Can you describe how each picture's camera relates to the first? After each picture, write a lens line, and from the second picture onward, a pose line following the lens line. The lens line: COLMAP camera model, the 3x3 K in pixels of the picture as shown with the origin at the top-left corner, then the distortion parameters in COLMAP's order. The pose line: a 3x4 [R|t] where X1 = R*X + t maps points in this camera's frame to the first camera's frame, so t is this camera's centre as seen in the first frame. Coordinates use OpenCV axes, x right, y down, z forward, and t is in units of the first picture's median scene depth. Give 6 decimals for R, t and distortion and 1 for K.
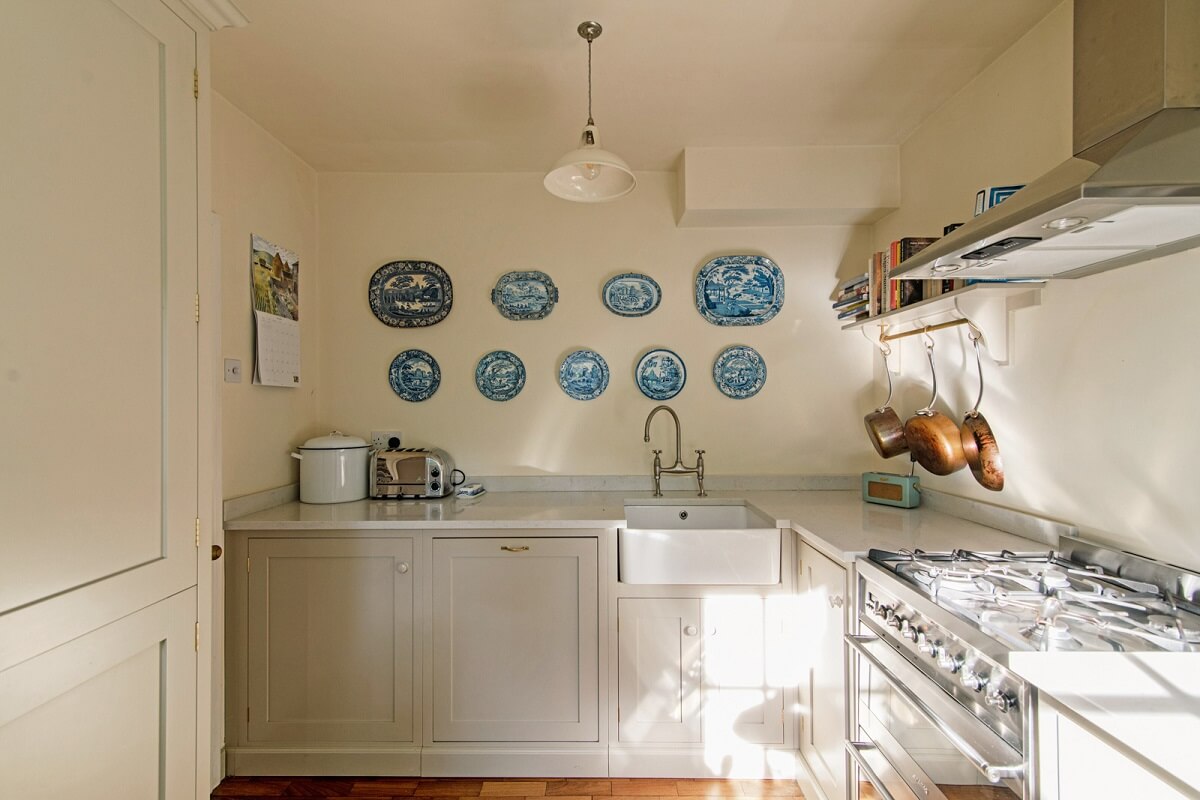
lens RADIAL K [[536.5, 0, 604.6], [0, 536.5, 391.1], [0, 0, 1]] dist [0.001053, 0.000039]
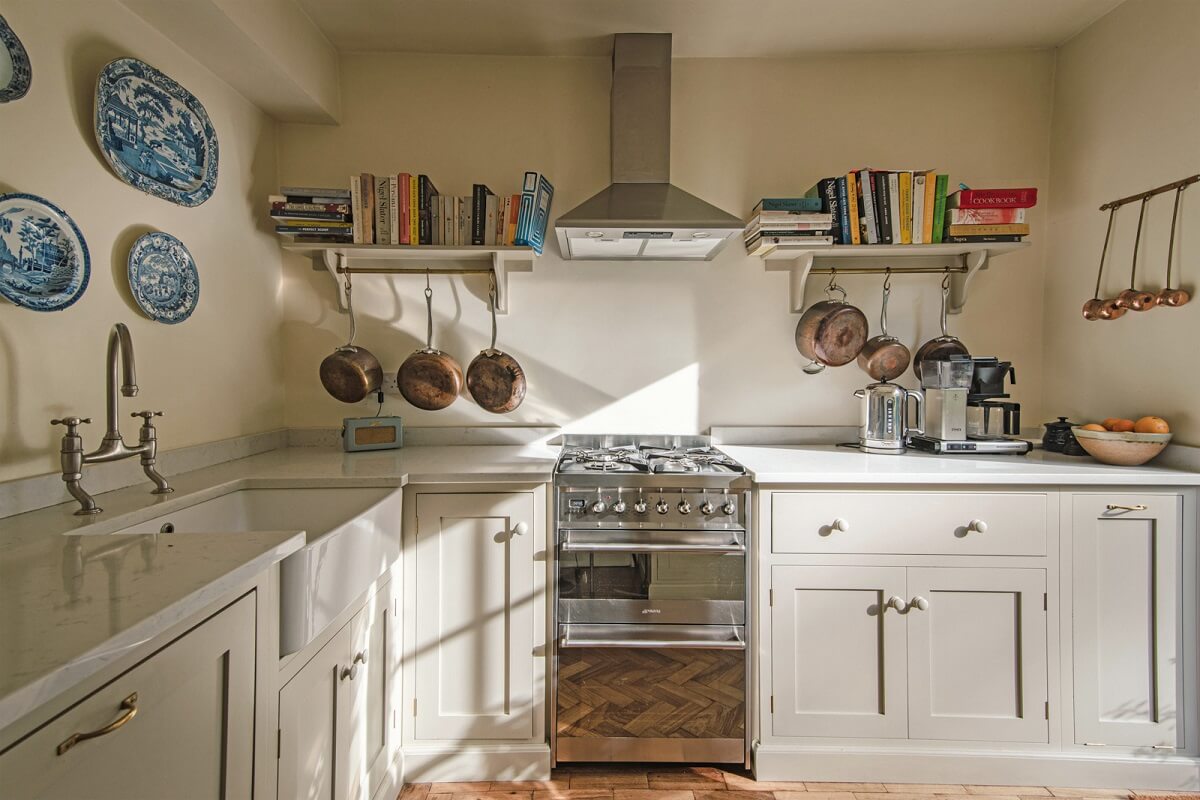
lens RADIAL K [[536.5, 0, 604.6], [0, 536.5, 391.1], [0, 0, 1]] dist [0.001053, 0.000039]
pose [[-0.010379, -0.037817, 0.999231, -0.347360], [-0.034553, 0.998701, 0.037438, 0.050032], [-0.999349, -0.034138, -0.011673, 0.516502]]
